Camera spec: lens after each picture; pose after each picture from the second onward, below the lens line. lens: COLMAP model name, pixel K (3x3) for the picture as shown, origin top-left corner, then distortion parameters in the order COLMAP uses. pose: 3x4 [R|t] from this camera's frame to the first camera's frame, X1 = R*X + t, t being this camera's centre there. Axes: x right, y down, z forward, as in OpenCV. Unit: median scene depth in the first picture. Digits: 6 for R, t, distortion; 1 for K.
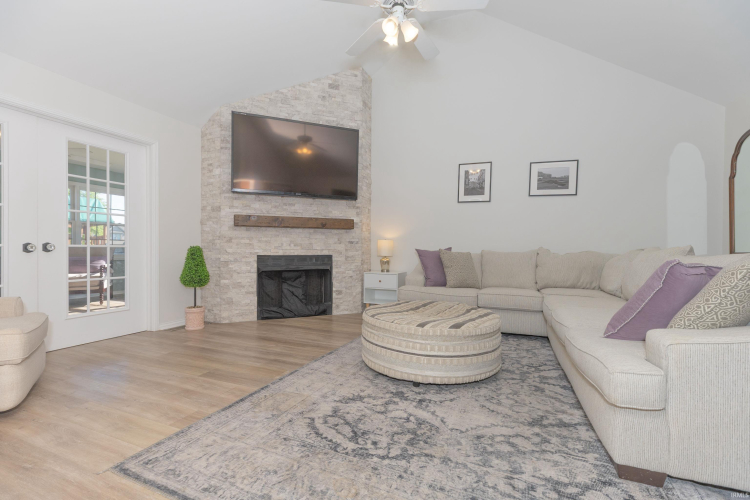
lens RADIAL K [[336.1, 0, 375.0], [0, 336.1, 250.0], [0, 0, 1]] dist [0.010809, 0.000352]
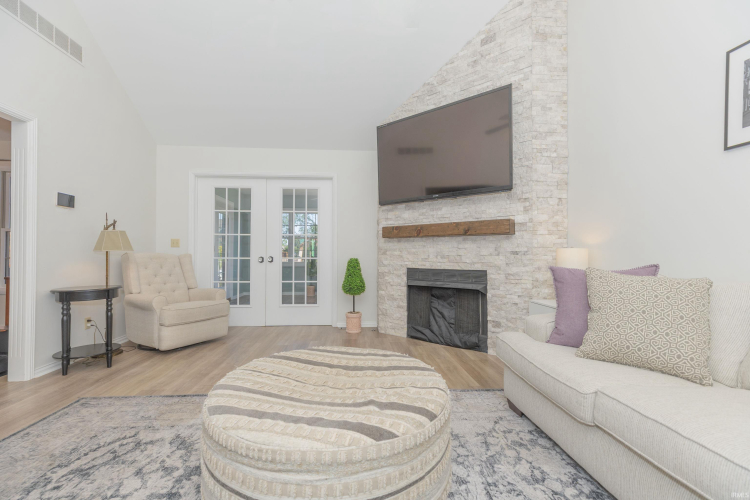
lens RADIAL K [[334.7, 0, 375.0], [0, 334.7, 250.0], [0, 0, 1]] dist [0.004277, -0.000275]
pose [[0.459006, -0.014382, -0.888317, 0.441528], [-0.003141, 0.999836, -0.017810, -0.017517], [0.888428, 0.010965, 0.458886, 0.494004]]
